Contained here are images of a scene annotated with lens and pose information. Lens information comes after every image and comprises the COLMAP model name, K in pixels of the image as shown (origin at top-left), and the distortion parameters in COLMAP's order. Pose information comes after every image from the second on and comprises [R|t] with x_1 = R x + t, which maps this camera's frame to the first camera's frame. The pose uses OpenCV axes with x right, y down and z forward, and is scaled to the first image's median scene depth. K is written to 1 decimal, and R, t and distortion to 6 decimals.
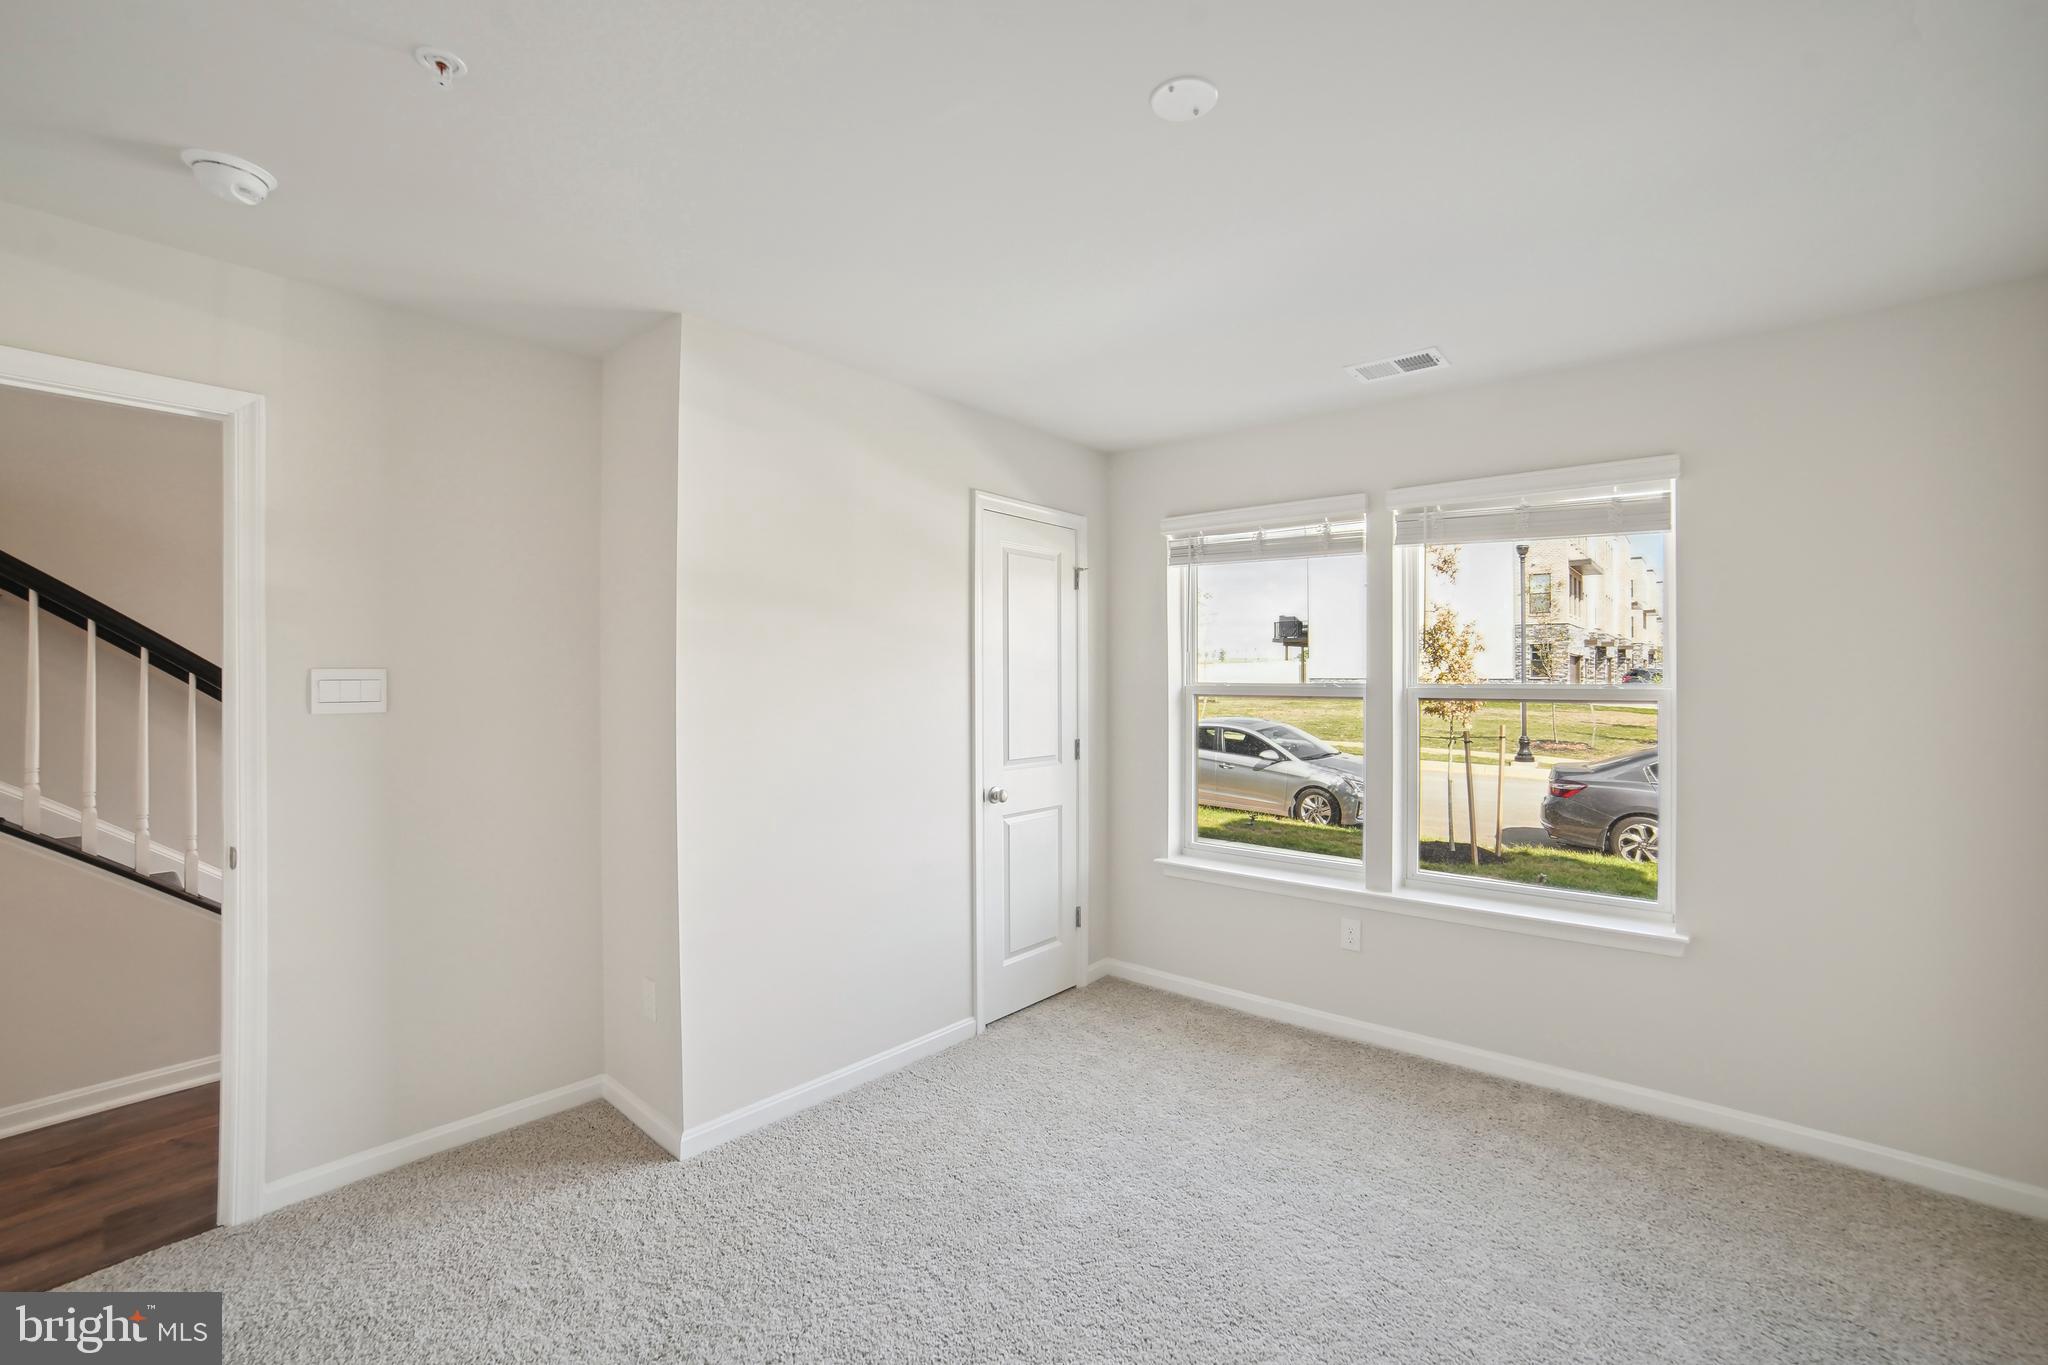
lens RADIAL K [[882.9, 0, 1017.6], [0, 882.9, 696.3], [0, 0, 1]] dist [-0.078240, 0.030129]
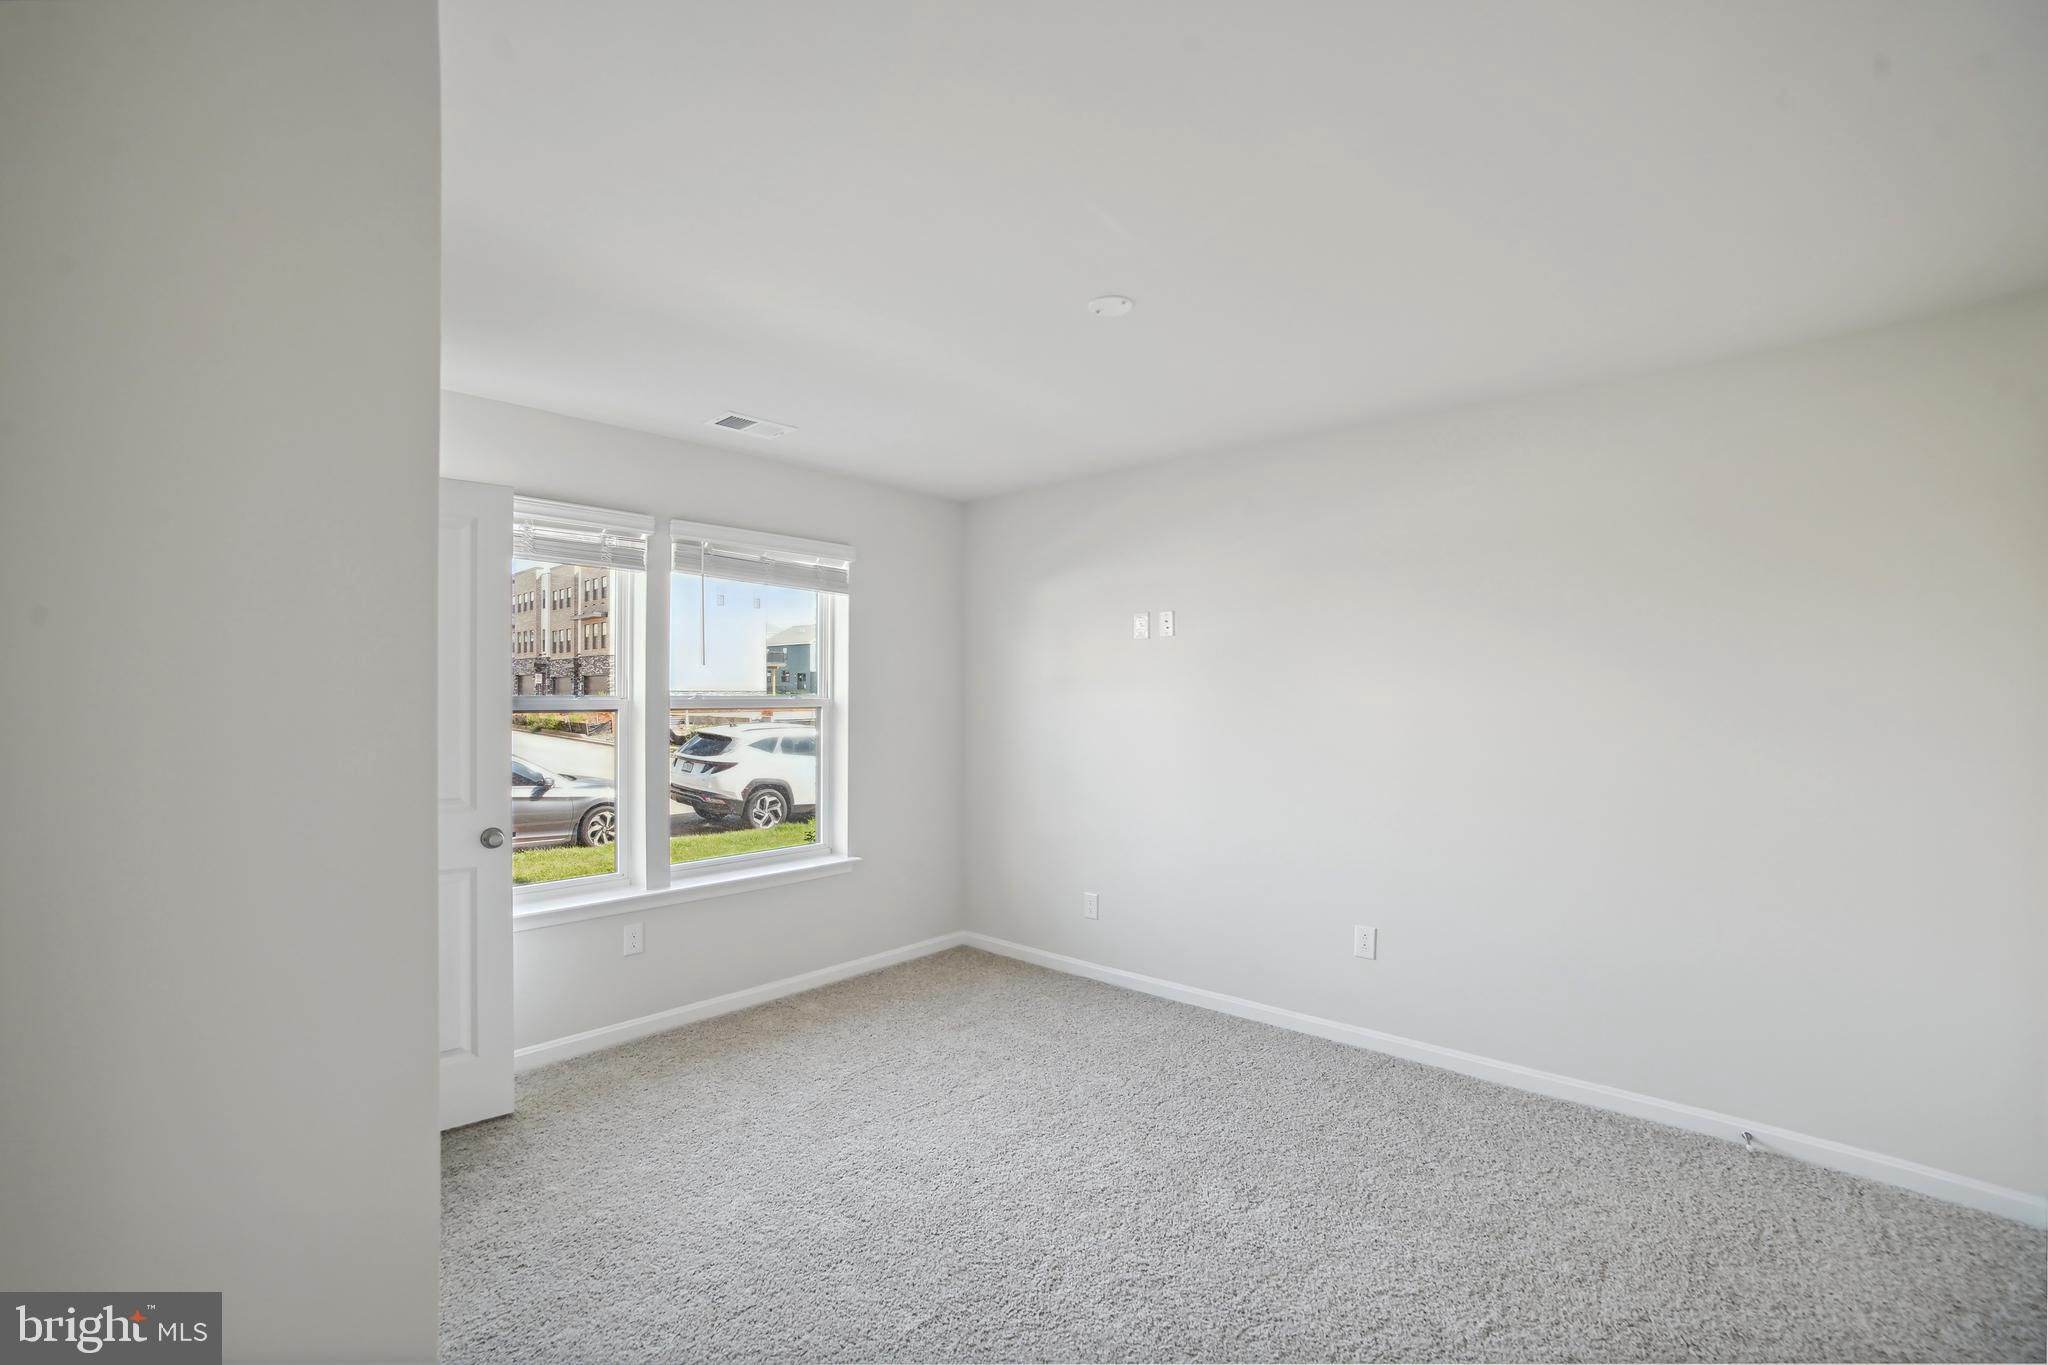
lens RADIAL K [[882.9, 0, 1017.6], [0, 882.9, 696.3], [0, 0, 1]] dist [-0.078240, 0.030129]
pose [[0.001632, -0.006293, 0.999979, -0.702069], [0.015829, 0.999855, 0.006267, -0.013995], [-0.999873, 0.015819, 0.001732, 0.590309]]
